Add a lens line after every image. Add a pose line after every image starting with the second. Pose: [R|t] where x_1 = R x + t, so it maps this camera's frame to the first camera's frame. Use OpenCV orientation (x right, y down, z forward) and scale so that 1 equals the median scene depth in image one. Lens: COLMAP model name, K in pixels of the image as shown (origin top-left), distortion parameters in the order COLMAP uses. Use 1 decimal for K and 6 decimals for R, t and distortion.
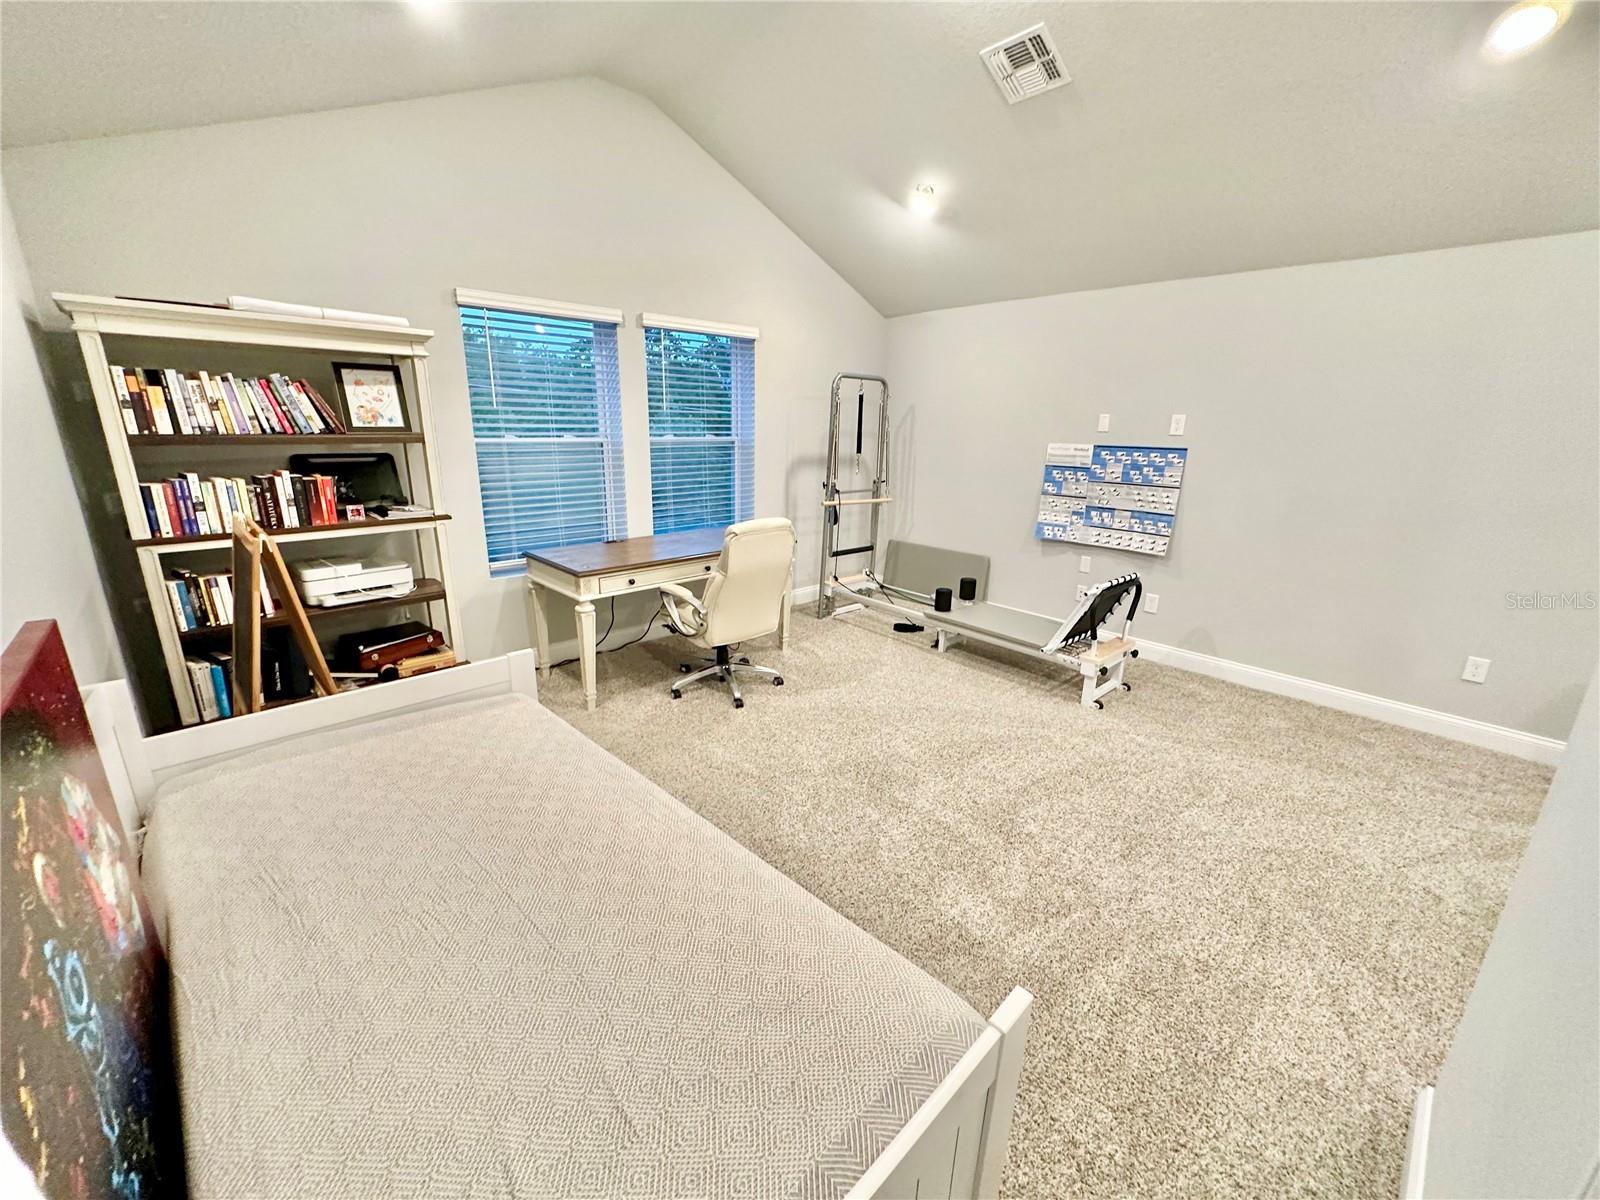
lens RADIAL K [[640.0, 0, 801.1], [0, 640.0, 602.2], [0, 0, 1]] dist [-0.006733, 0.001137]
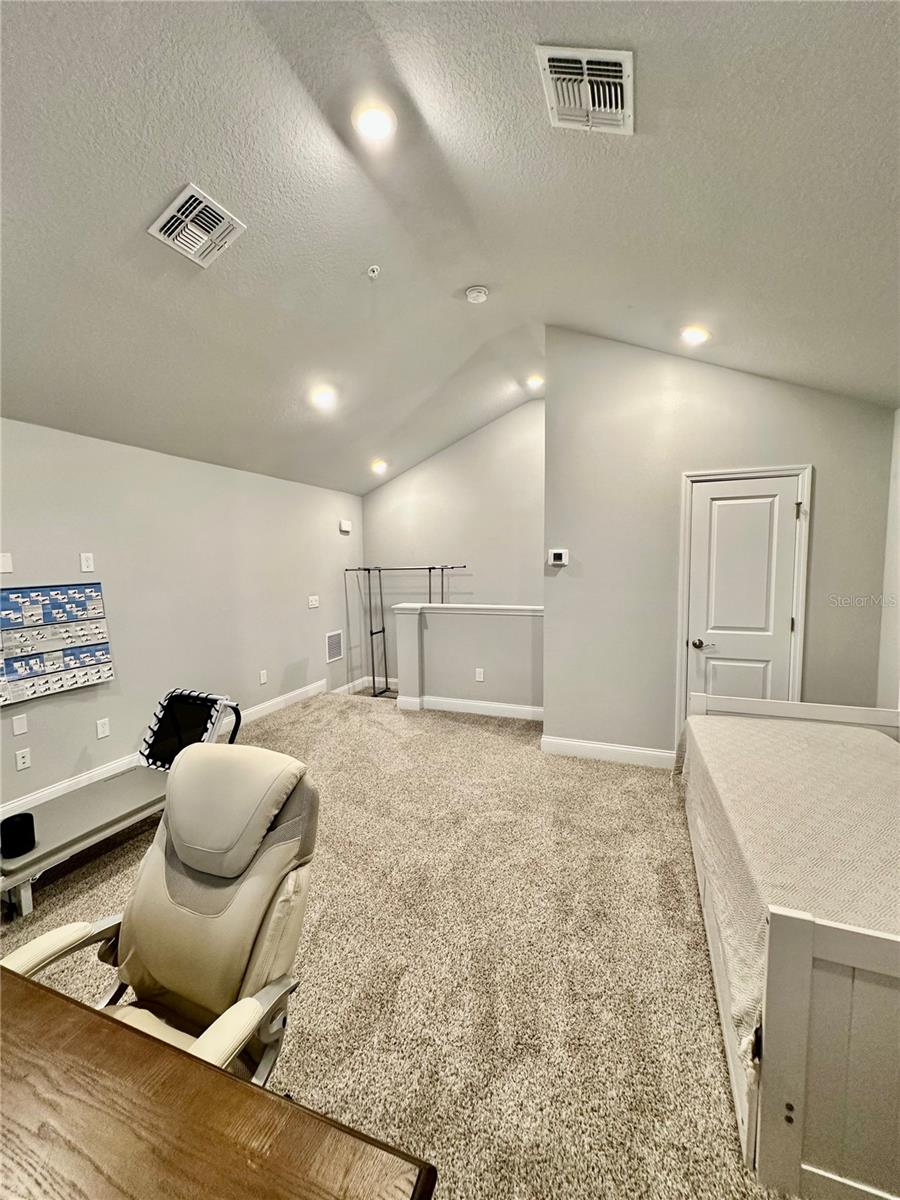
lens RADIAL K [[480.0, 0, 451.6], [0, 480.0, 602.9], [0, 0, 1]] dist [-0.006733, 0.001137]
pose [[-0.428536, -0.097054, 0.898297, -0.553864], [0.254975, 0.940815, 0.223284, -0.325618], [-0.866801, 0.324728, -0.378427, 1.092188]]
